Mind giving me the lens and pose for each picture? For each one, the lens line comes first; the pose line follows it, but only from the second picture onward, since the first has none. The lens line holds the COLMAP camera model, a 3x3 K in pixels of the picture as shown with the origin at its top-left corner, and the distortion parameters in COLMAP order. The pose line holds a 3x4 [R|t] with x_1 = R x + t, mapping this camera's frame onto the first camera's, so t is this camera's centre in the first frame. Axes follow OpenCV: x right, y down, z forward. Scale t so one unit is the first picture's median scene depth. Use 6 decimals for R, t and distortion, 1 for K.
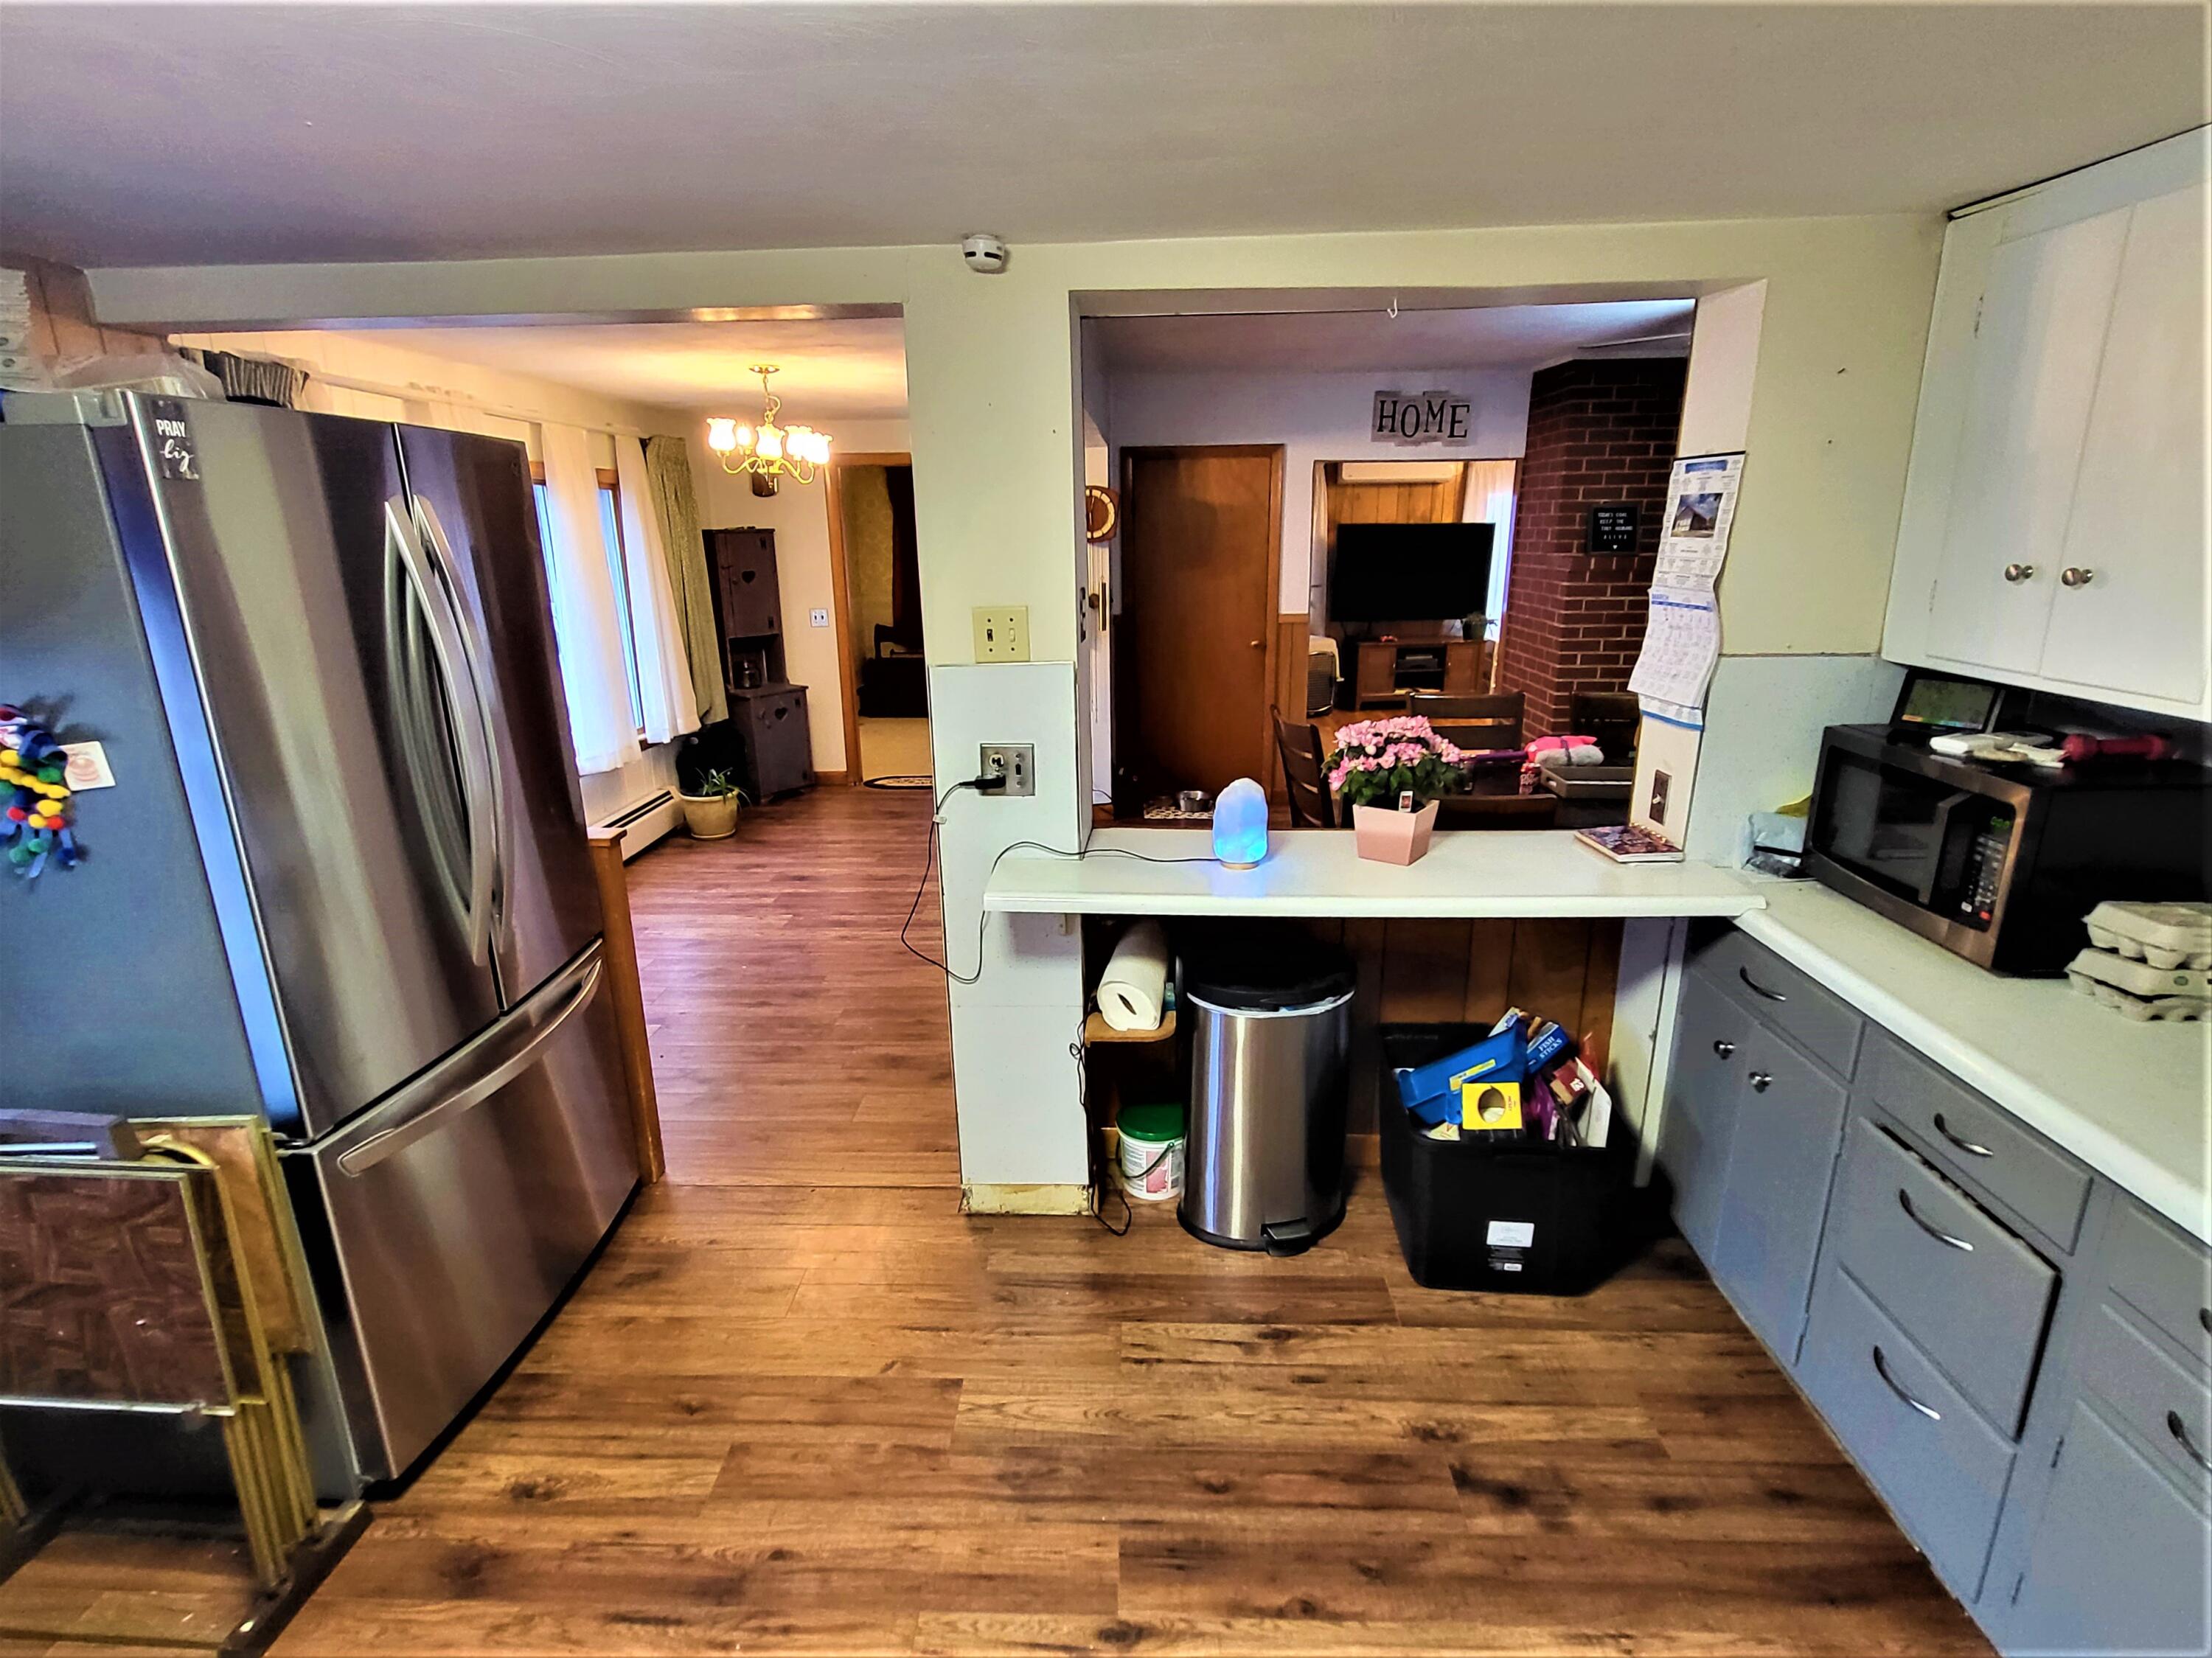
lens RADIAL K [[1092.1, 0, 1102.0], [0, 1092.1, 841.3], [0, 0, 1]] dist [0.004828, -0.000798]
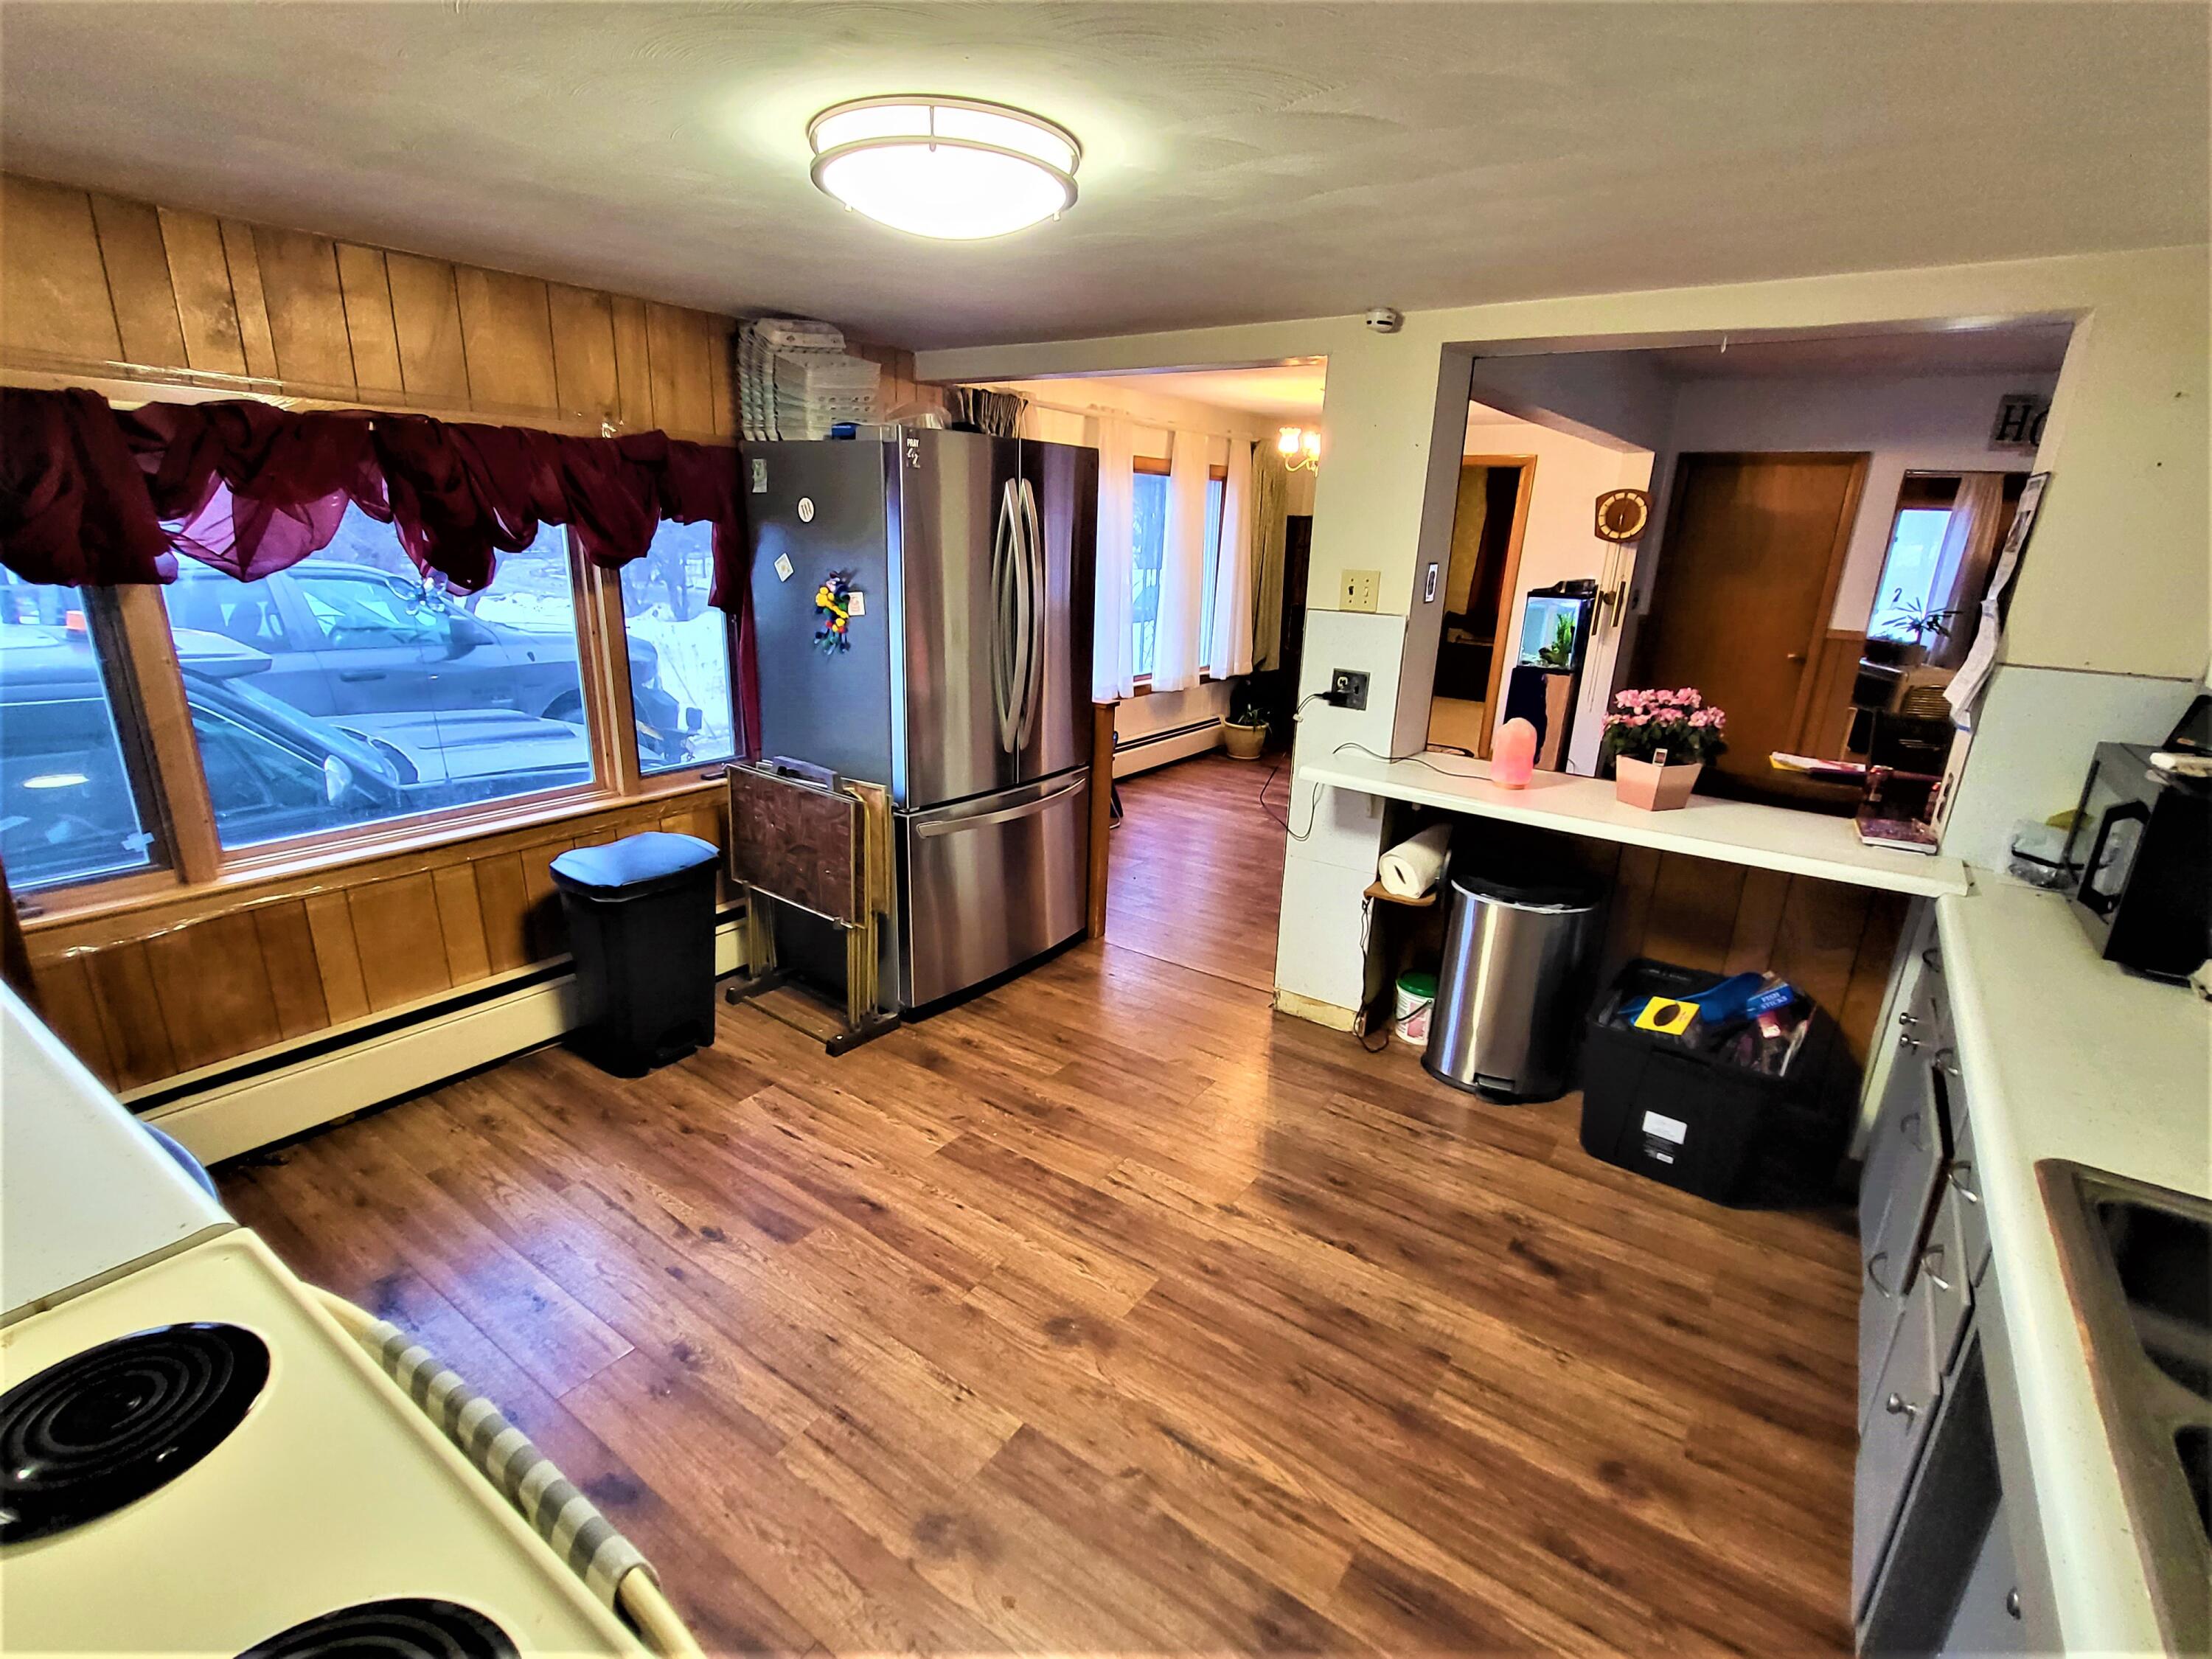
lens RADIAL K [[1036.4, 0, 1105.5], [0, 1036.4, 831.1], [0, 0, 1]] dist [-0.000492, -0.000210]
pose [[0.838408, 0.198862, -0.507470, 0.362356], [-0.193951, 0.978974, 0.063195, 0.089126], [0.509367, 0.045441, 0.859349, -0.281495]]
